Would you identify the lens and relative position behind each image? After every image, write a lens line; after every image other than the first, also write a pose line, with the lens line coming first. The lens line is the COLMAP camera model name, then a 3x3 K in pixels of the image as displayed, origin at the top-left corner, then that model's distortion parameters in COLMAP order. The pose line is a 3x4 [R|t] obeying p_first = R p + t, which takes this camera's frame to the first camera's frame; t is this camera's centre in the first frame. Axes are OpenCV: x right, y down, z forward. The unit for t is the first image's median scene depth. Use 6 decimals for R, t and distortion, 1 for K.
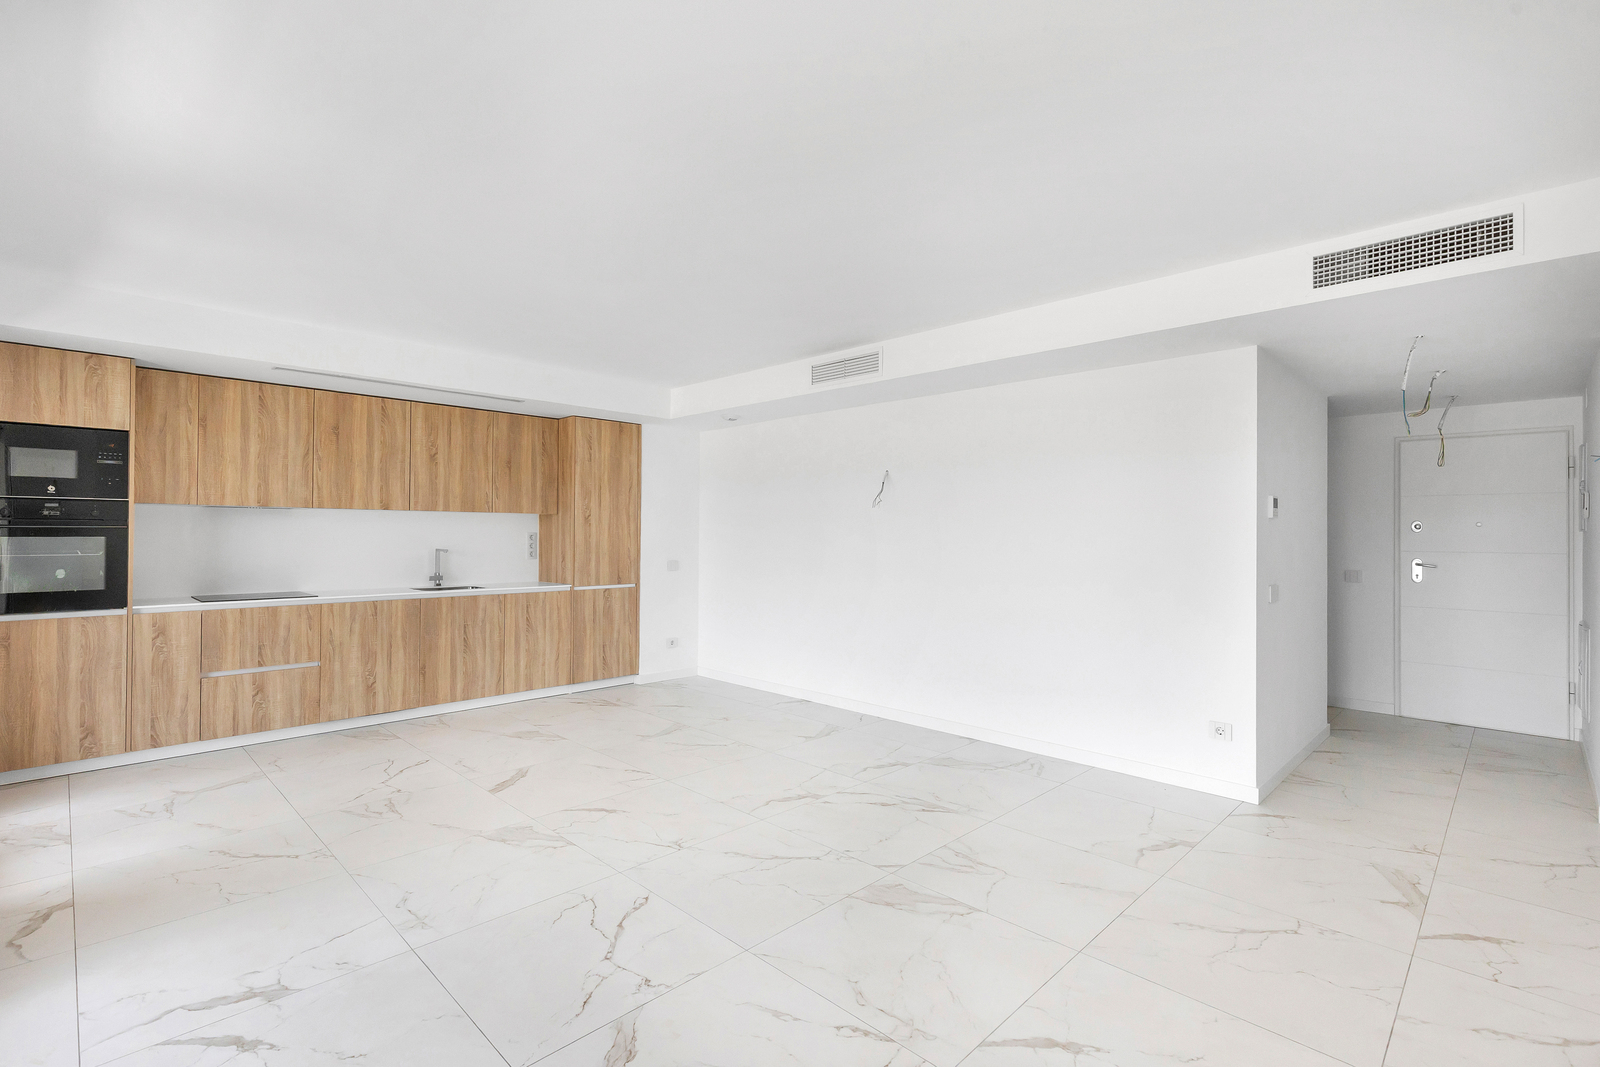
lens RADIAL K [[729.4, 0, 795.4], [0, 729.4, 537.0], [0, 0, 1]] dist [0.005820, 0.000263]
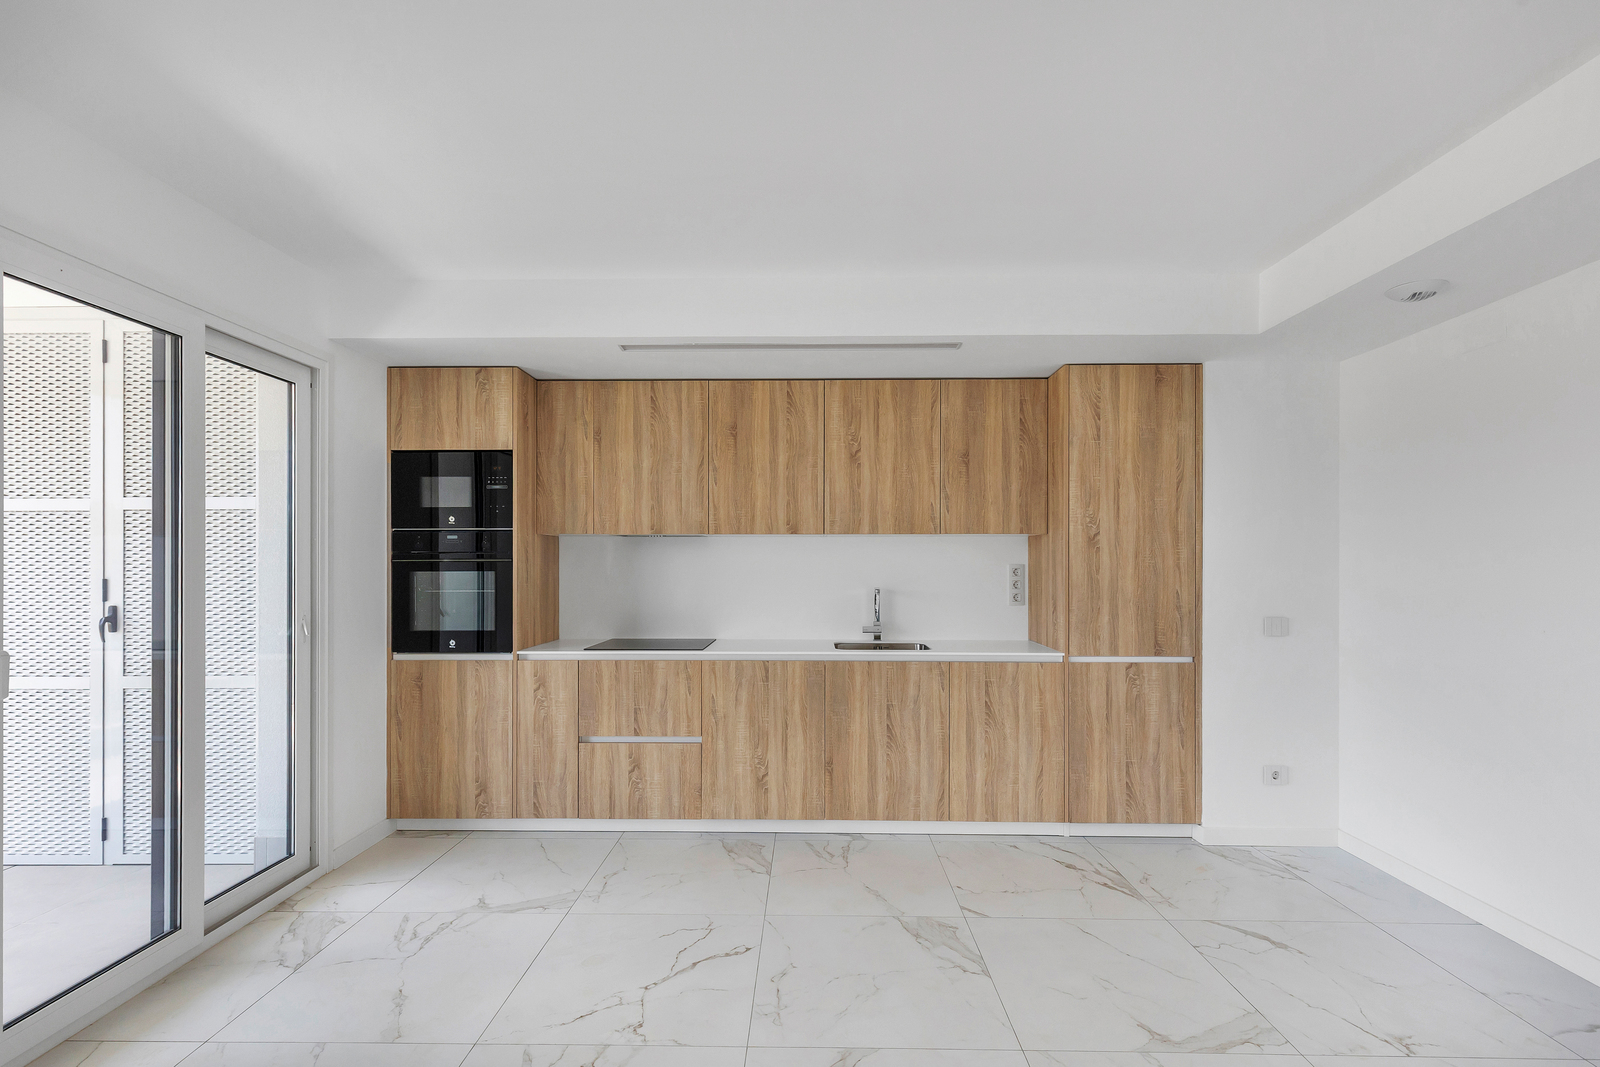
lens RADIAL K [[729.4, 0, 795.1], [0, 729.4, 560.7], [0, 0, 1]] dist [0.005820, 0.000263]
pose [[0.693389, -0.009853, -0.720496, -0.041386], [0.000805, 0.999916, -0.012900, -0.001308], [0.720563, 0.008365, 0.693339, 0.543732]]
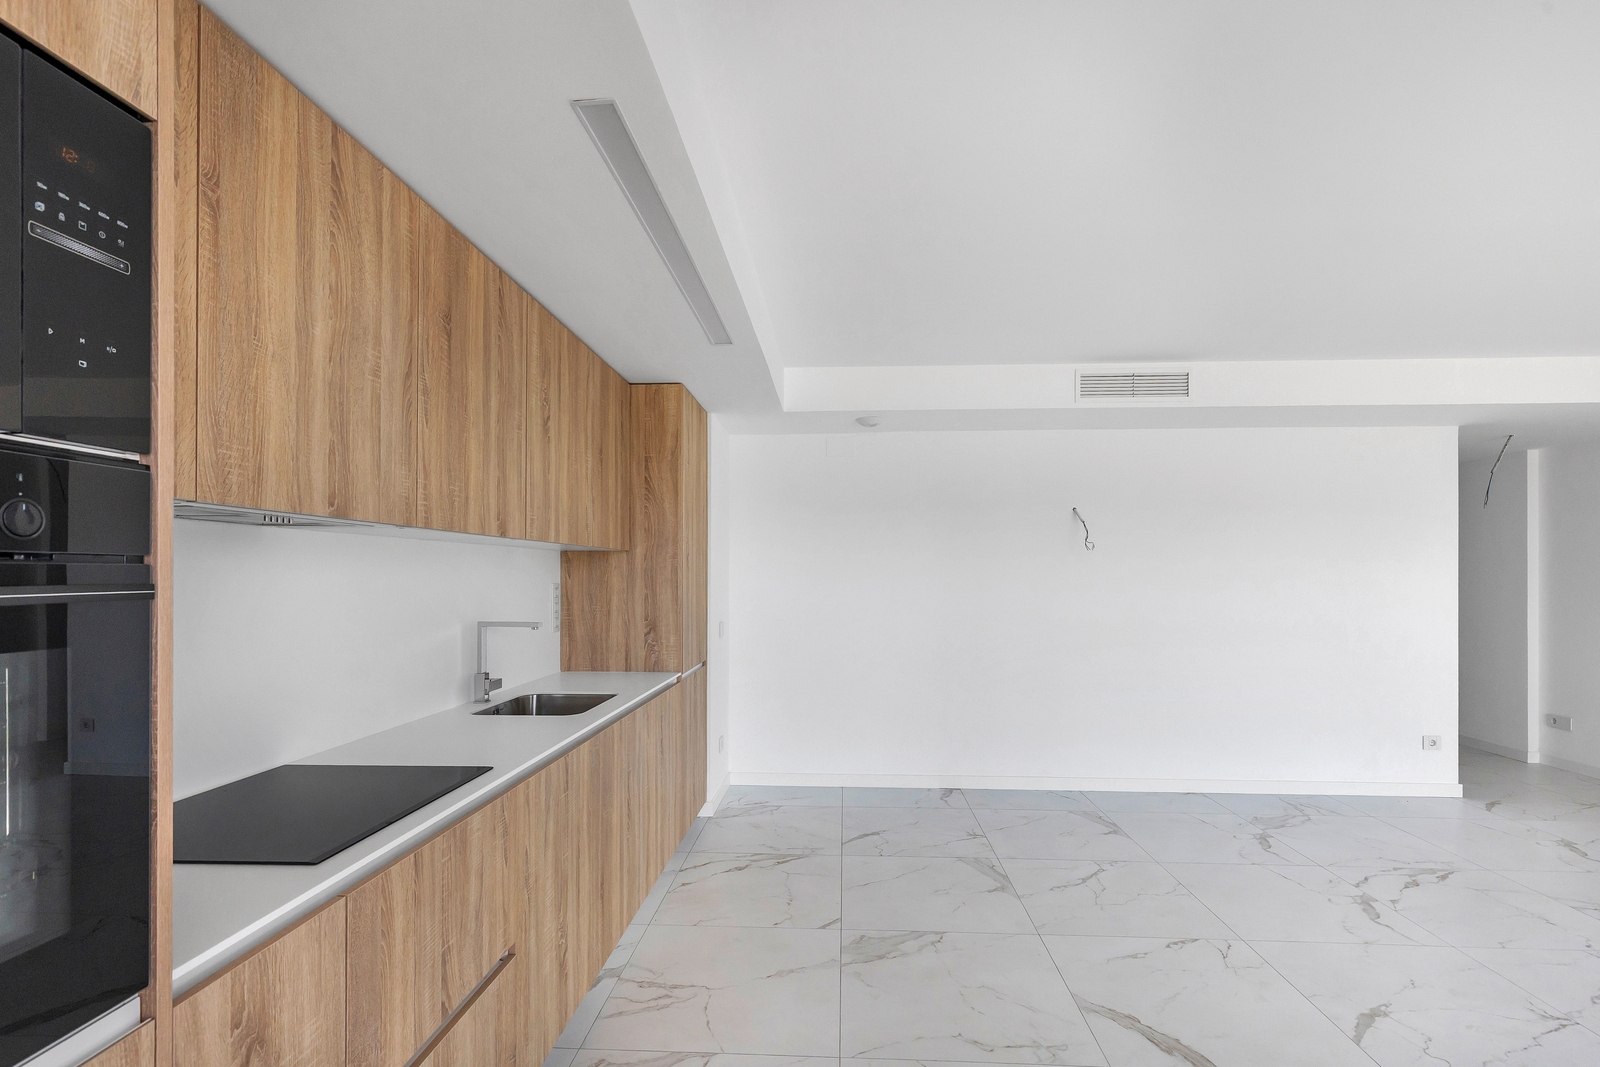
lens RADIAL K [[729.4, 0, 806.9], [0, 729.4, 577.6], [0, 0, 1]] dist [0.005820, 0.000263]
pose [[0.746460, -0.008573, 0.665376, -0.773636], [0.007881, 0.999961, 0.004043, -0.014671], [-0.665384, 0.002226, 0.746498, 0.617478]]
